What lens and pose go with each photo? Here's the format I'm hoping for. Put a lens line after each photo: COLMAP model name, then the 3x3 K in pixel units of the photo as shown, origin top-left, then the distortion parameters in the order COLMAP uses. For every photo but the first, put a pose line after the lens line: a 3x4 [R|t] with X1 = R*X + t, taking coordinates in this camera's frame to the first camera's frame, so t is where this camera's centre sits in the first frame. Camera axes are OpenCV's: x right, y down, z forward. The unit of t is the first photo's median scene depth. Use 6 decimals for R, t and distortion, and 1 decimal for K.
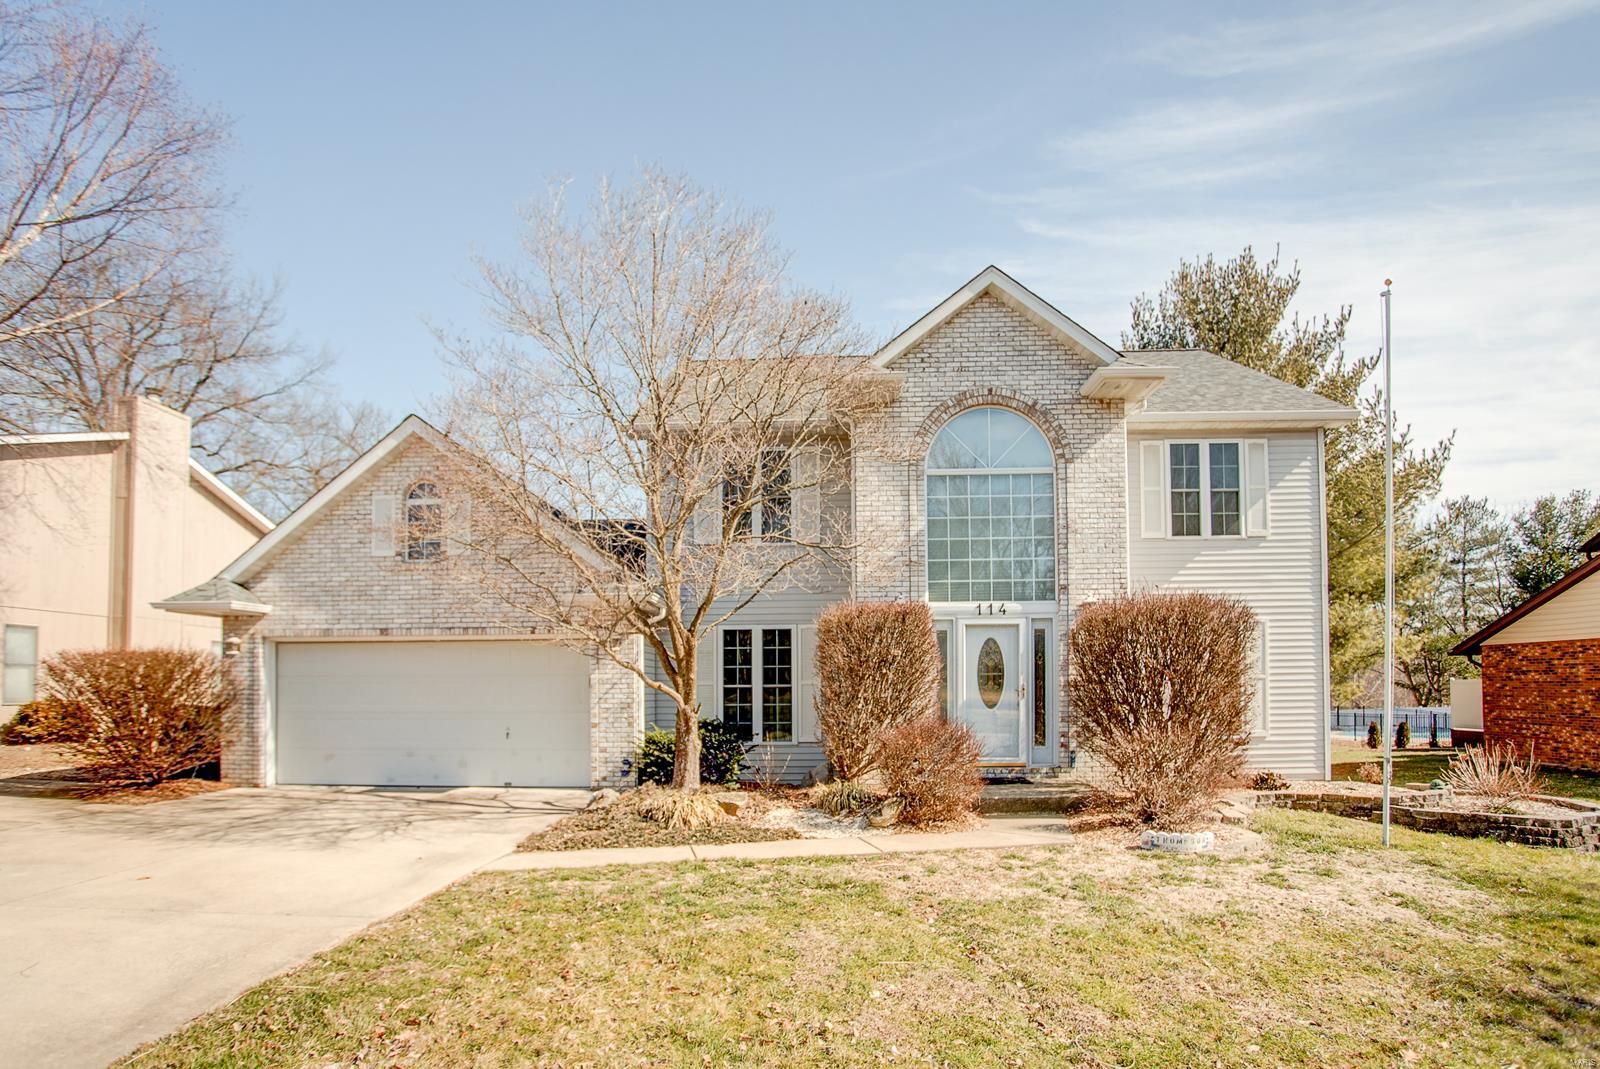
lens RADIAL K [[858.1, 0, 800.4], [0, 858.1, 678.7], [0, 0, 1]] dist [-0.022111, 0.001129]
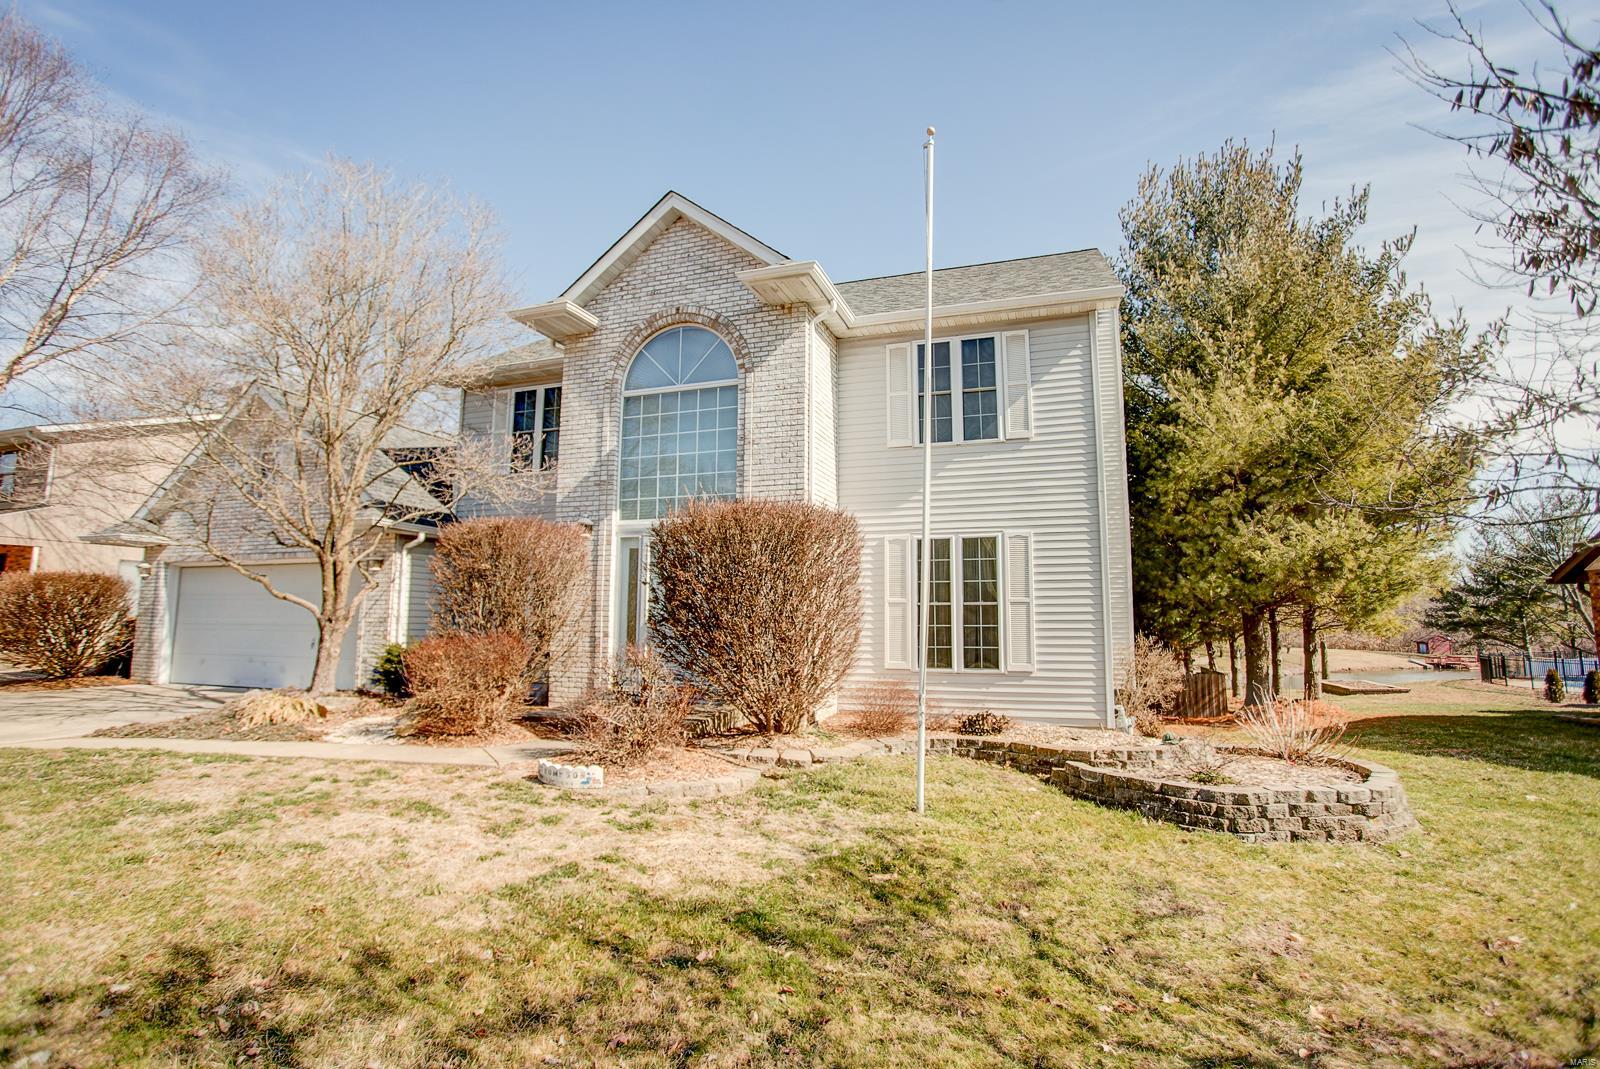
lens RADIAL K [[798.3, 0, 807.4], [0, 798.3, 520.0], [0, 0, 1]] dist [-0.027100, 0.001406]
pose [[0.951620, -0.027320, -0.306060, 0.625538], [-0.012251, 0.991875, -0.126627, 0.023059], [0.307033, 0.124250, 0.943553, 0.191655]]
